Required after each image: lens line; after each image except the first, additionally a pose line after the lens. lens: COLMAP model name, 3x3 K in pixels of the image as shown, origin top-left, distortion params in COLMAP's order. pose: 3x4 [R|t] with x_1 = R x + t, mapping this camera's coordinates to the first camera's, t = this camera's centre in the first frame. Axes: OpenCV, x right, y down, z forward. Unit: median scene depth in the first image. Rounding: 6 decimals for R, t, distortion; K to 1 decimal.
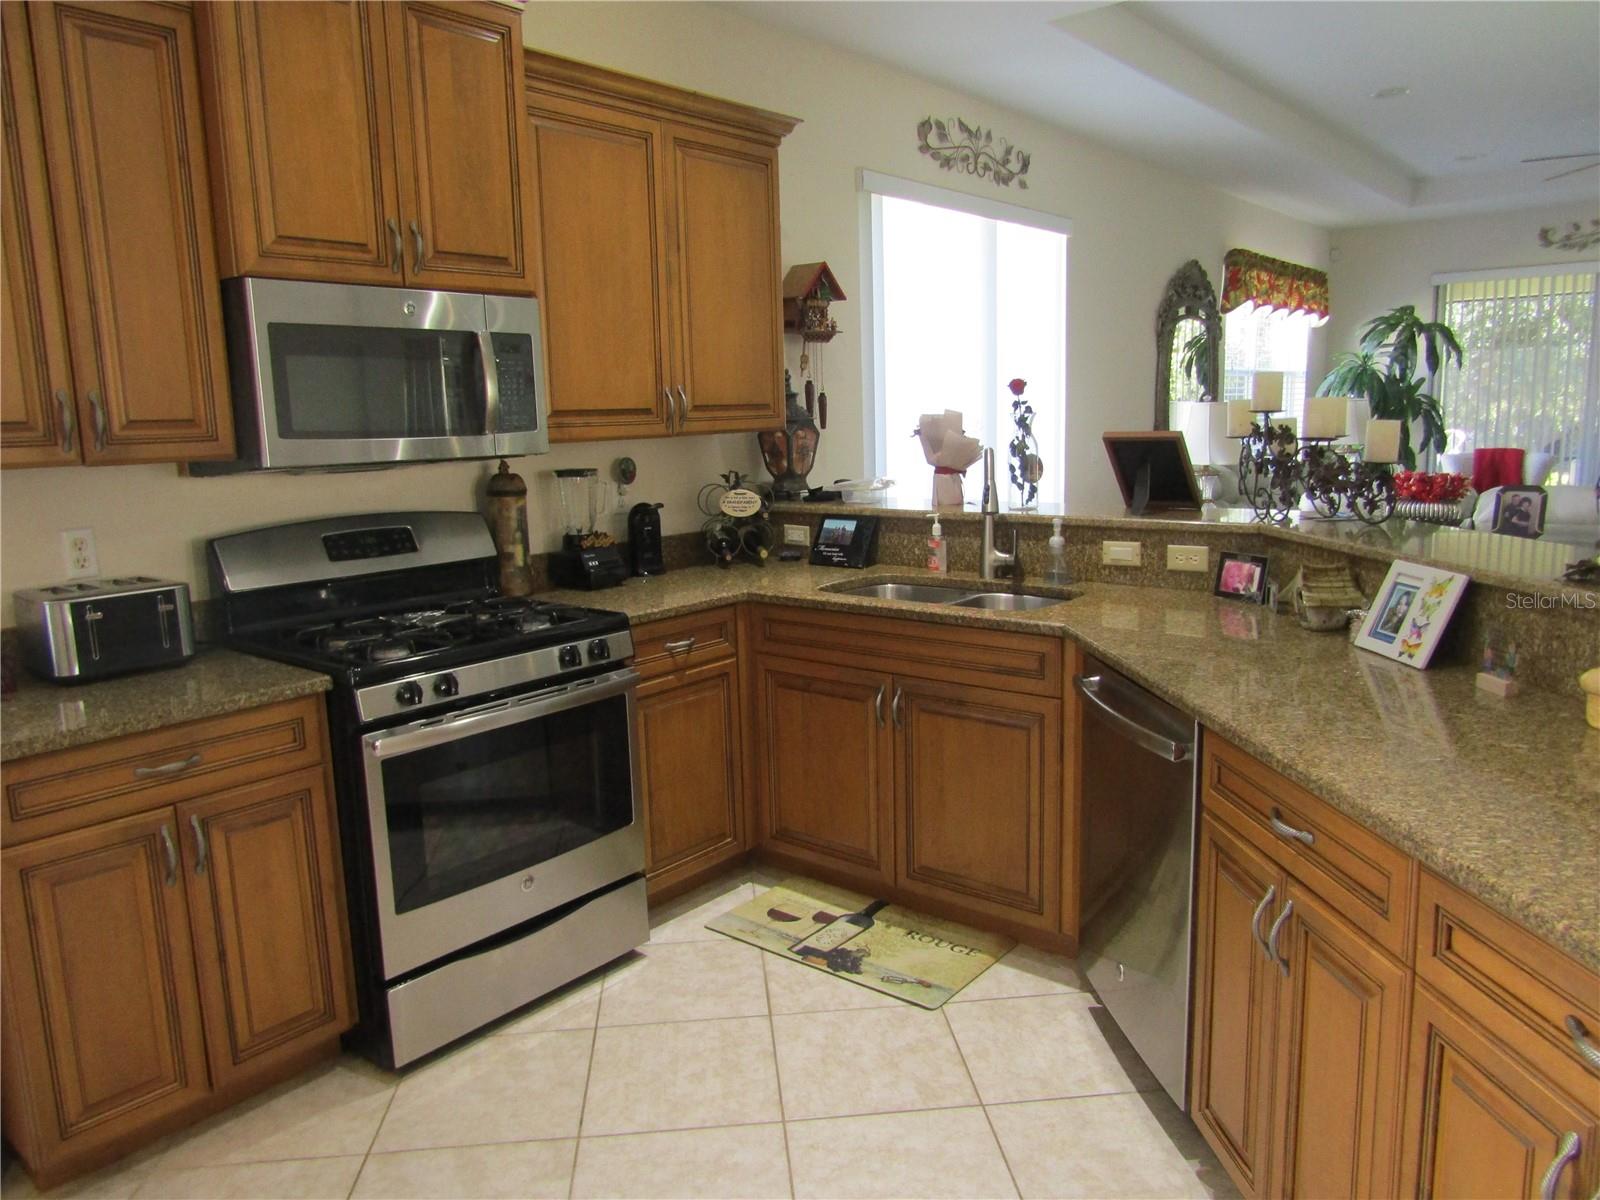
lens RADIAL K [[1134.2, 0, 812.2], [0, 1134.2, 602.6], [0, 0, 1]] dist [-0.009648, -0.000821]
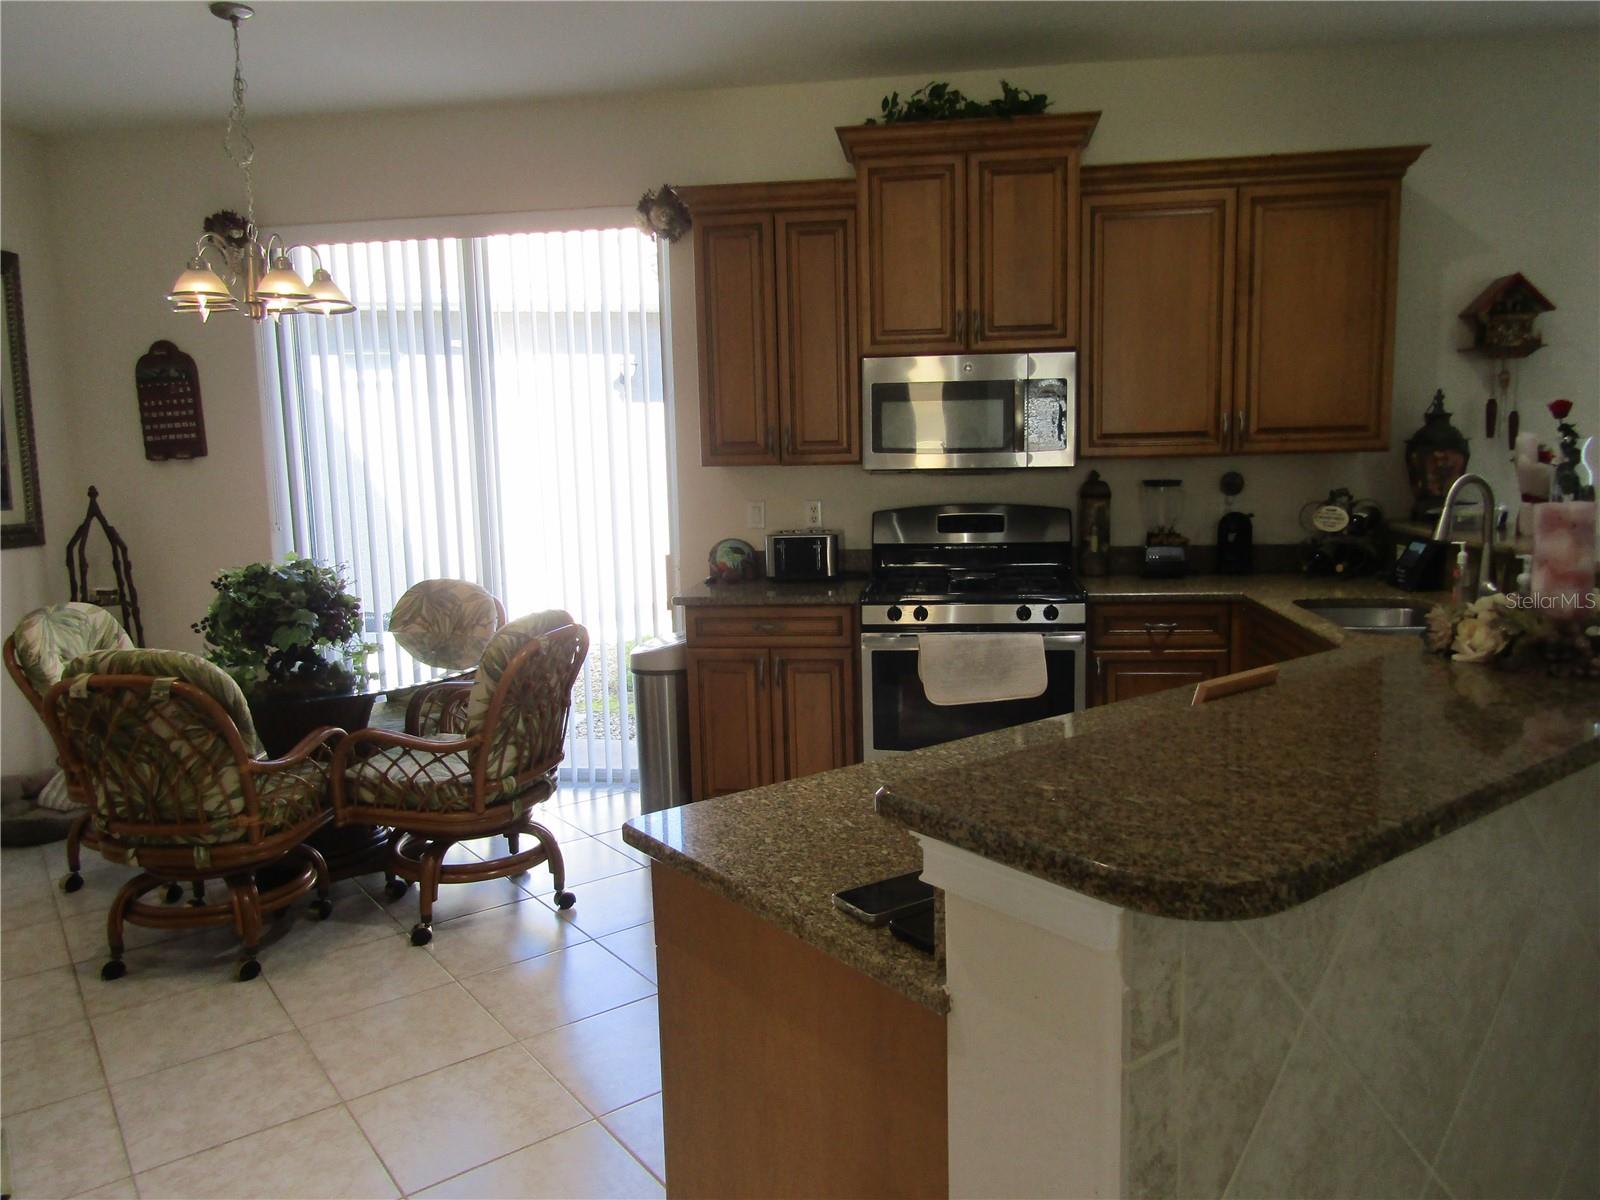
lens RADIAL K [[1134.2, 0, 812.2], [0, 1134.2, 602.6], [0, 0, 1]] dist [-0.009648, -0.000821]
pose [[0.537510, 0.128995, -0.833333, 0.655153], [-0.131525, 0.988961, 0.068251, -0.020859], [0.832937, 0.072918, 0.548542, 0.018712]]
